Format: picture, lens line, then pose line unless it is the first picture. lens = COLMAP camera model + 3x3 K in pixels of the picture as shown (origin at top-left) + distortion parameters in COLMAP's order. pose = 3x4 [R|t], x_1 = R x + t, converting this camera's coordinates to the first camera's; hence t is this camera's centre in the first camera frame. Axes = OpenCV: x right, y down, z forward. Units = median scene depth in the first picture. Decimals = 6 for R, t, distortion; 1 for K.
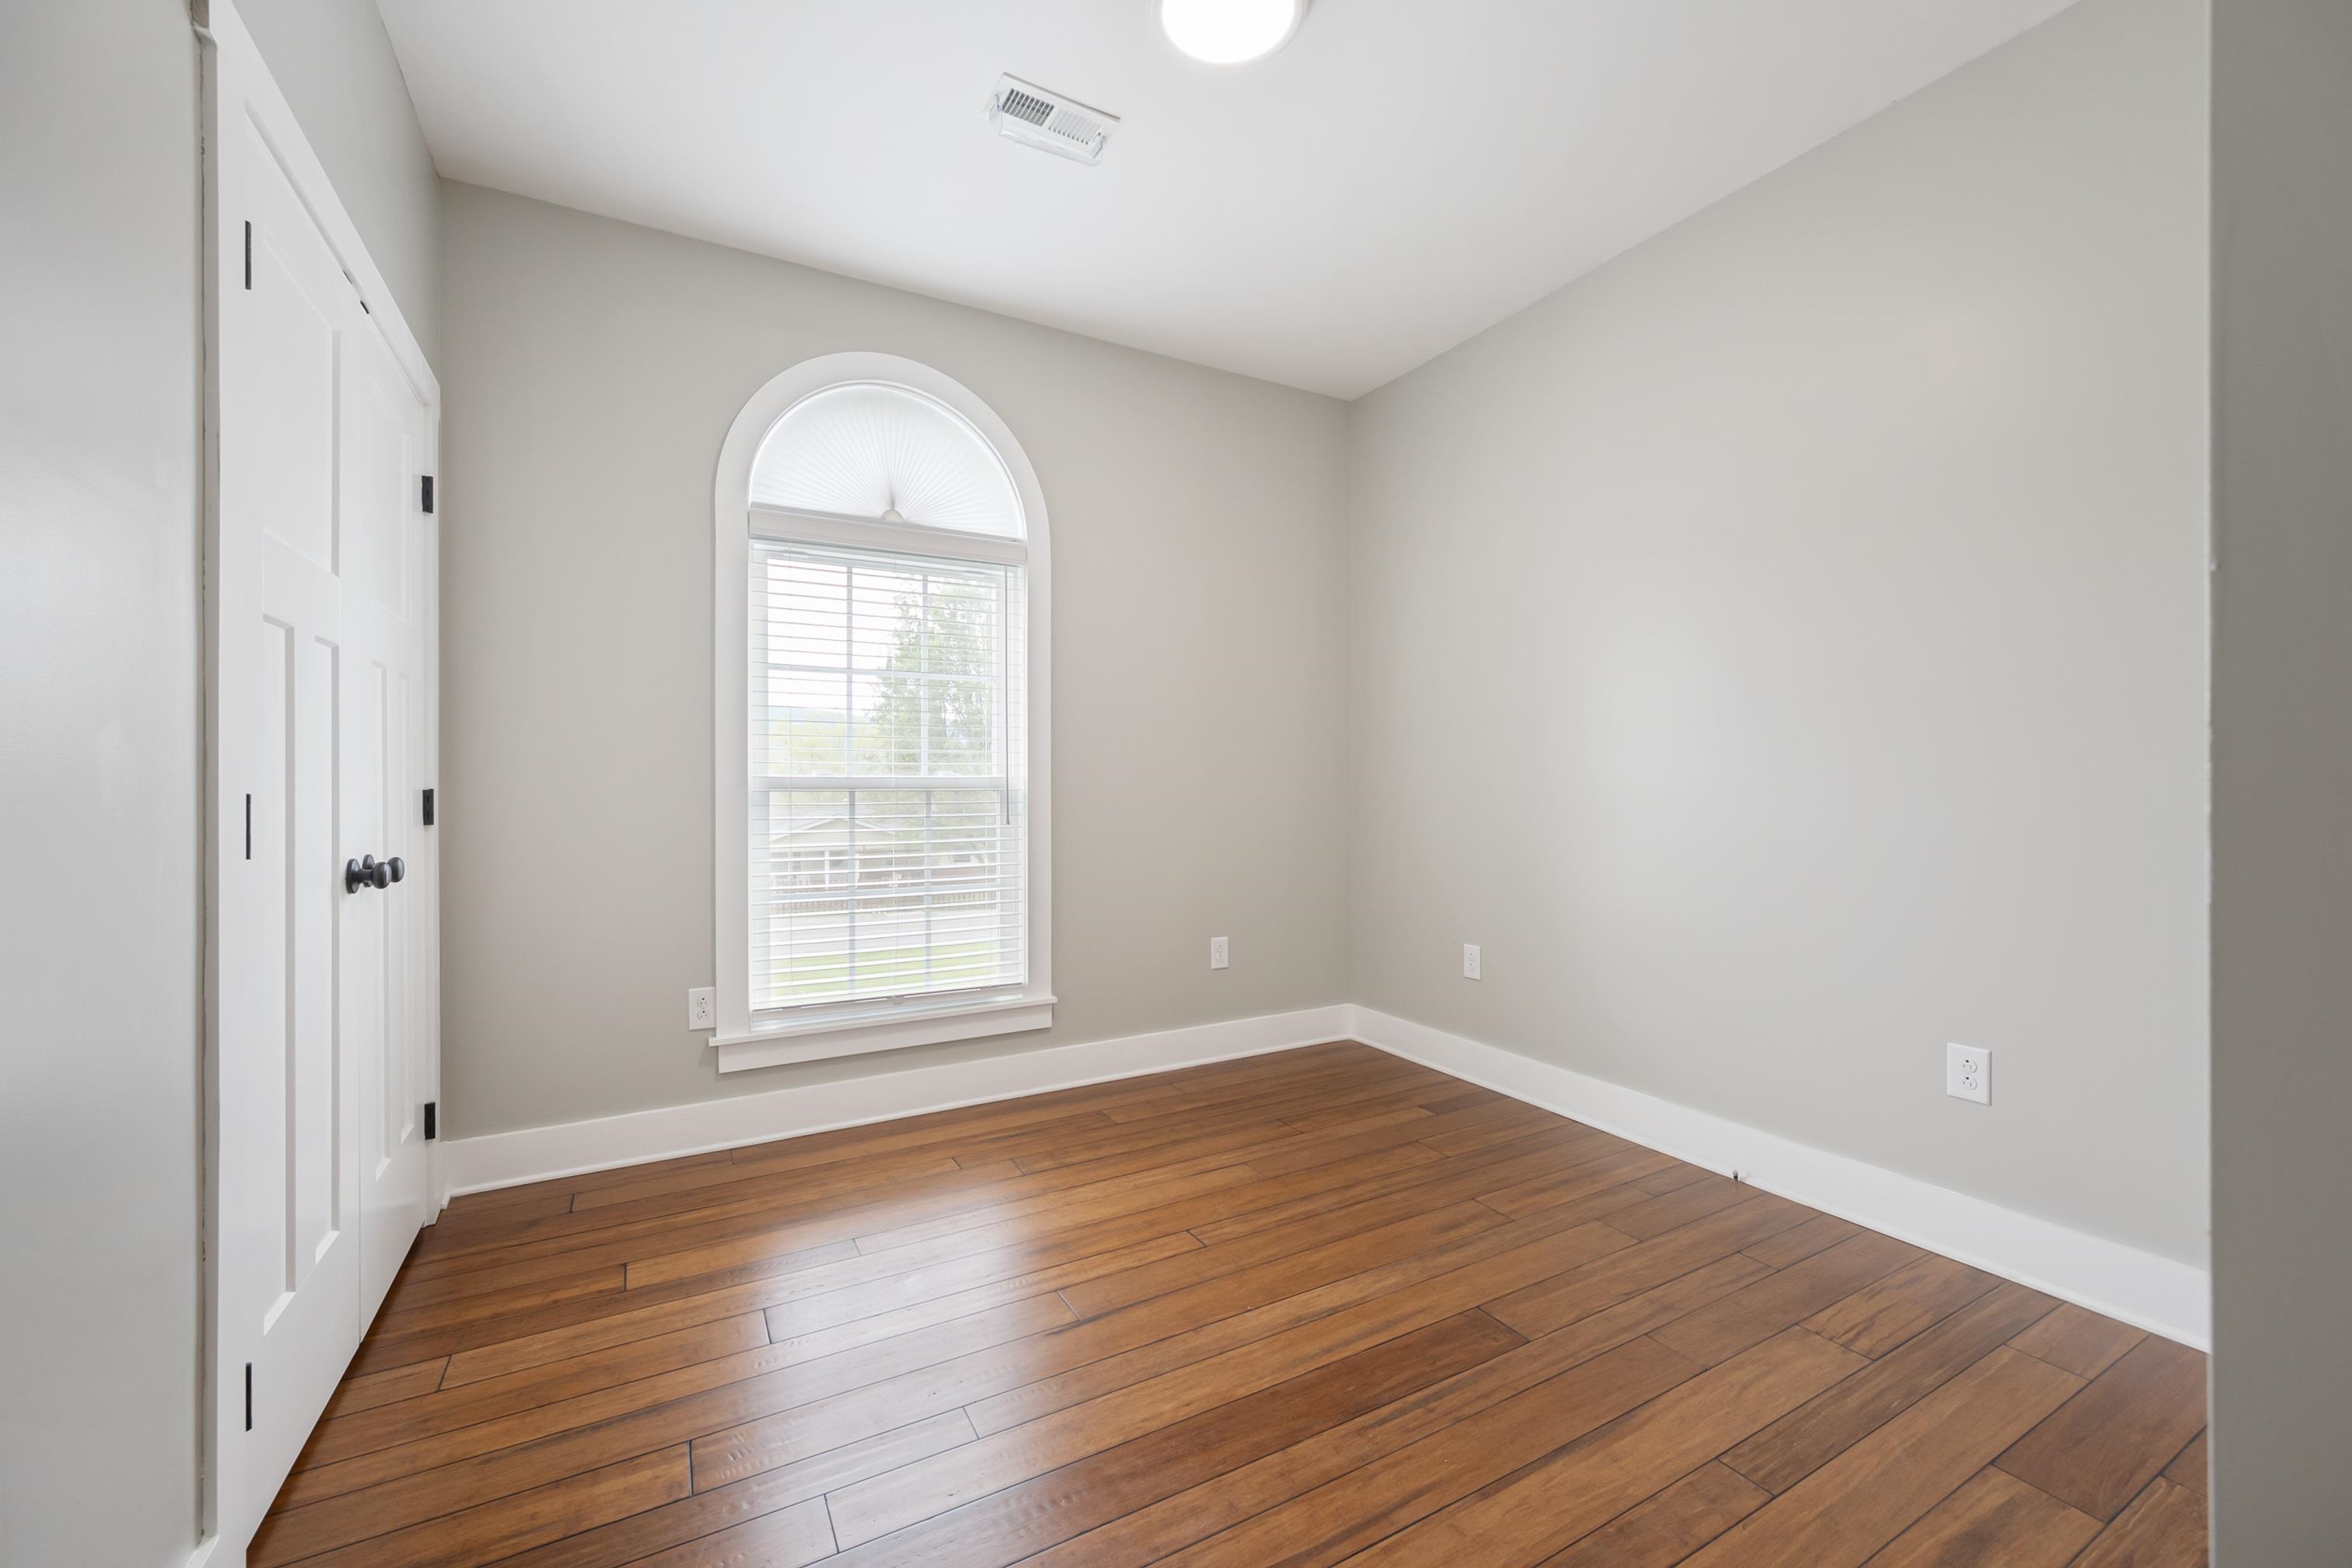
lens RADIAL K [[937.8, 0, 1181.8], [0, 937.8, 774.7], [0, 0, 1]] dist [0.002309, 0.000379]
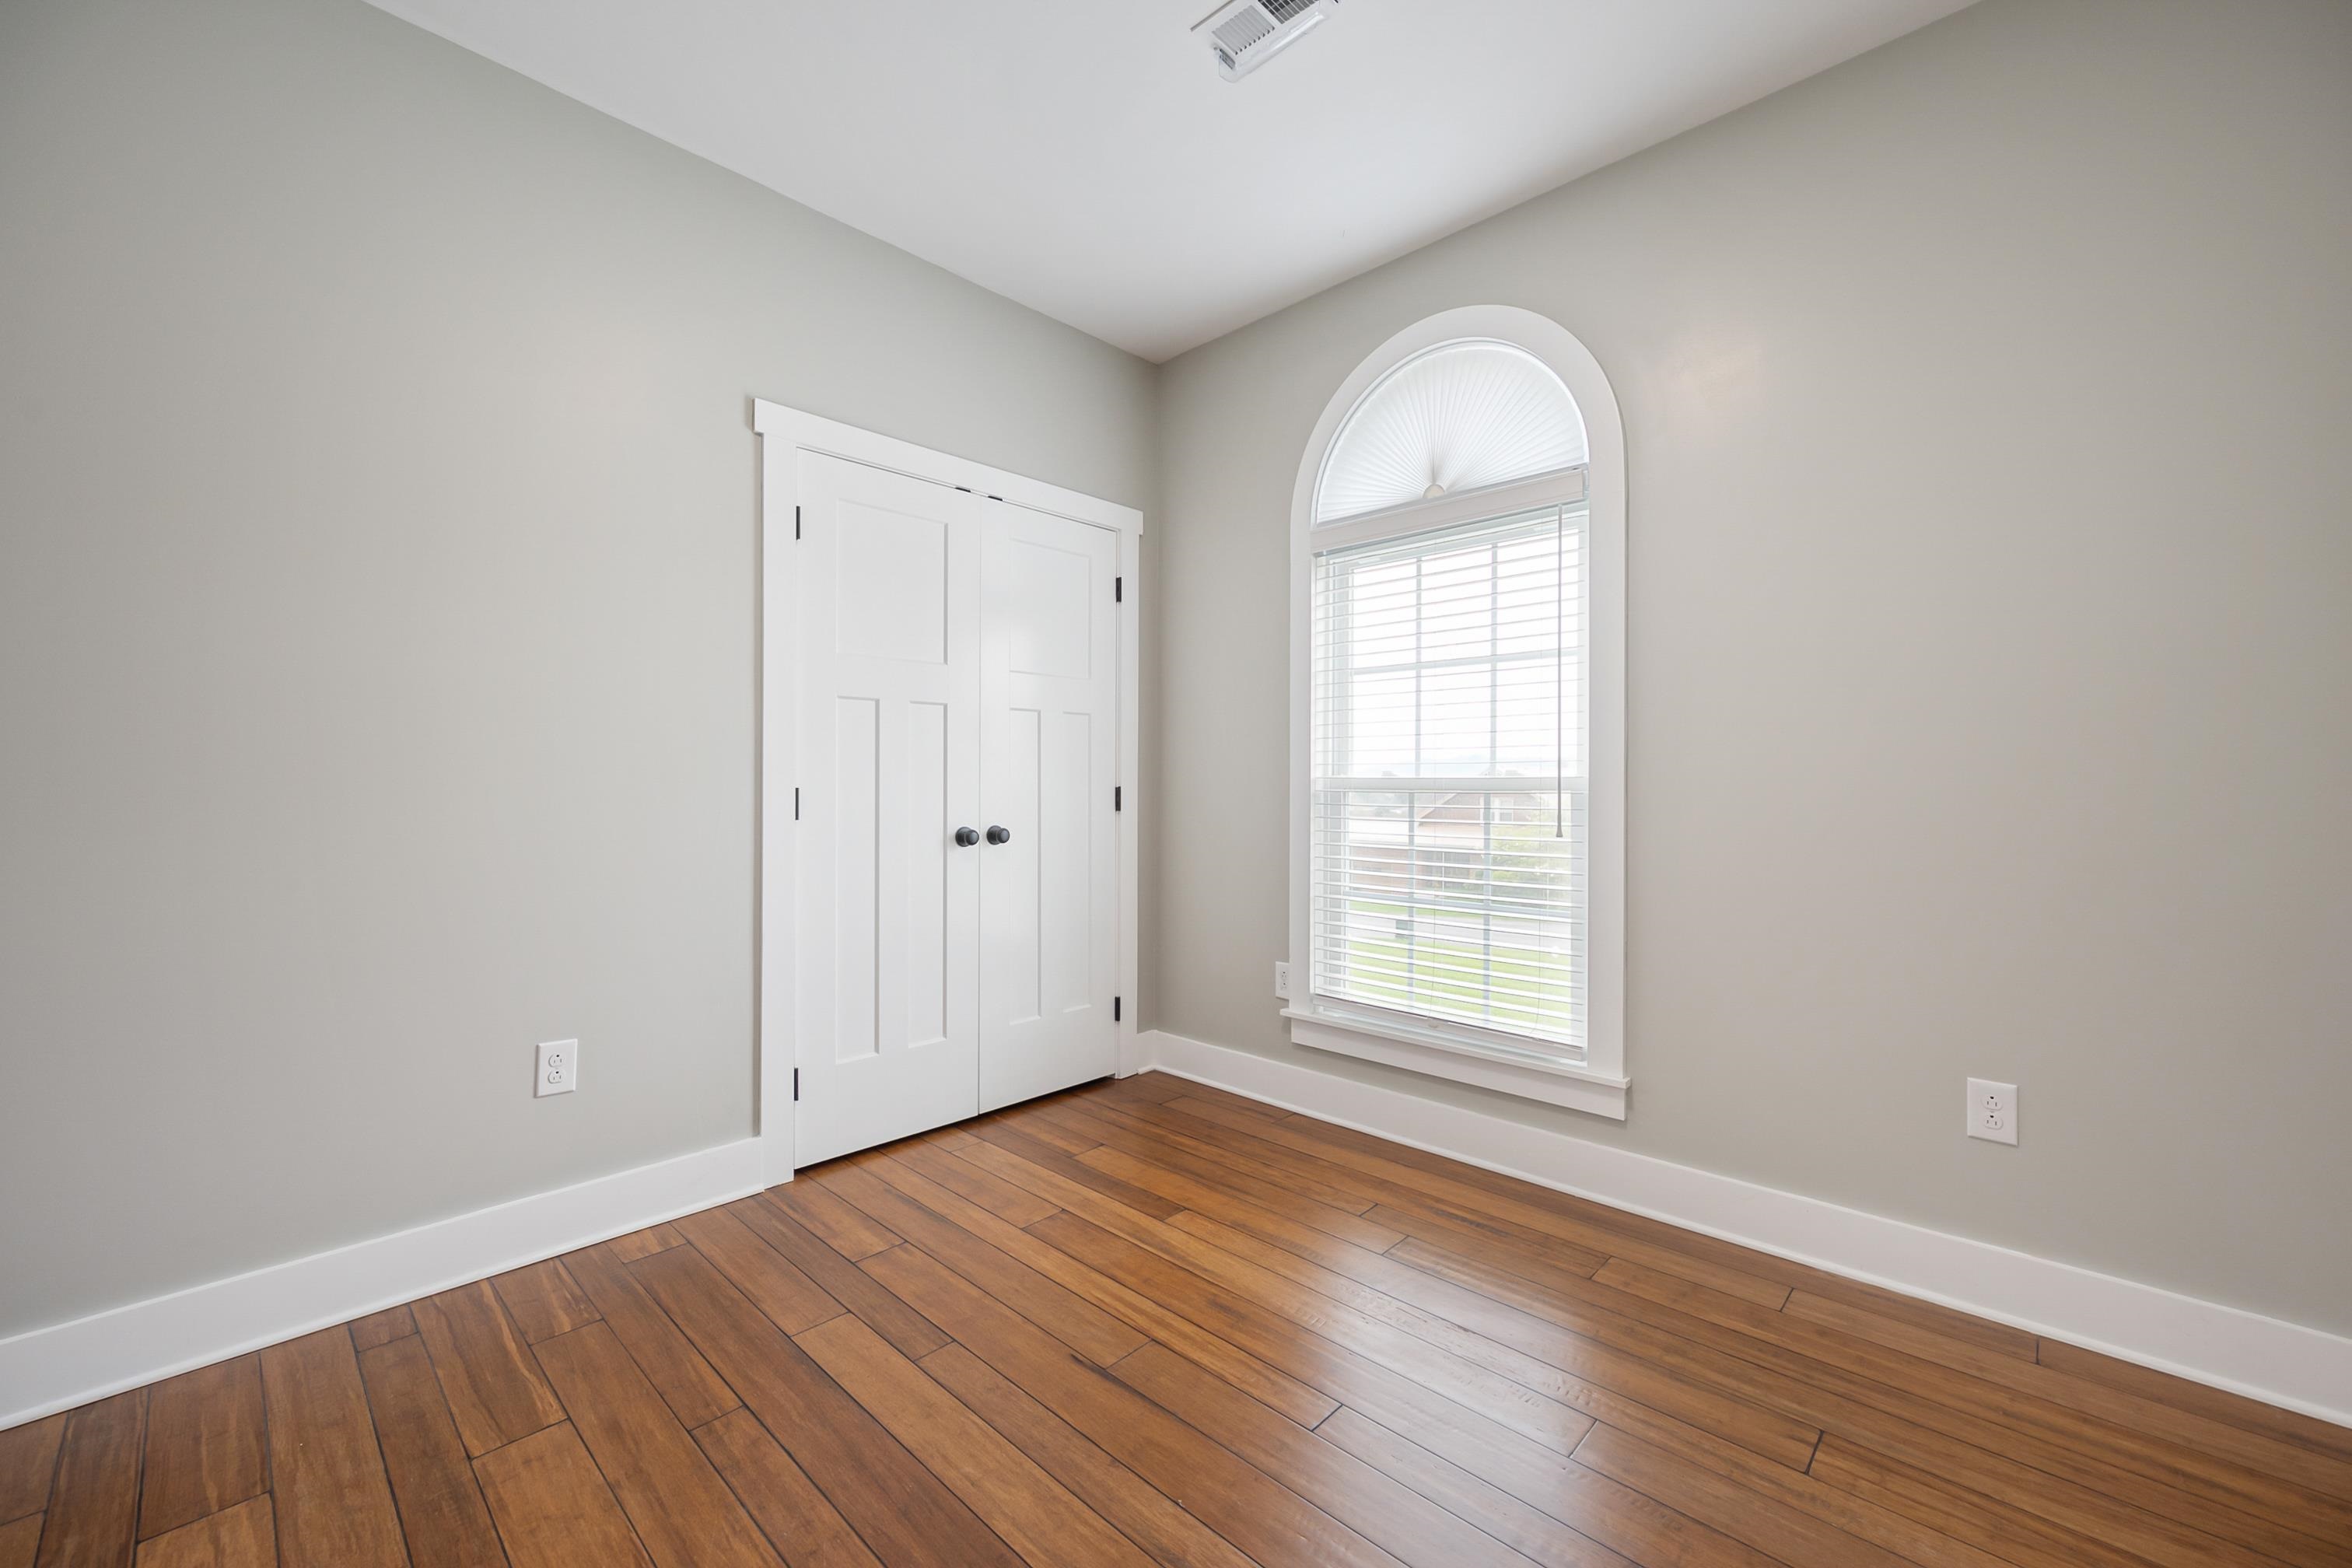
lens RADIAL K [[937.8, 0, 1181.8], [0, 937.8, 774.7], [0, 0, 1]] dist [0.002309, 0.000379]
pose [[0.293997, -0.003527, -0.955800, 0.494409], [0.005659, 0.999982, -0.001949, 0.000573], [0.955790, -0.004836, 0.294012, 0.501017]]
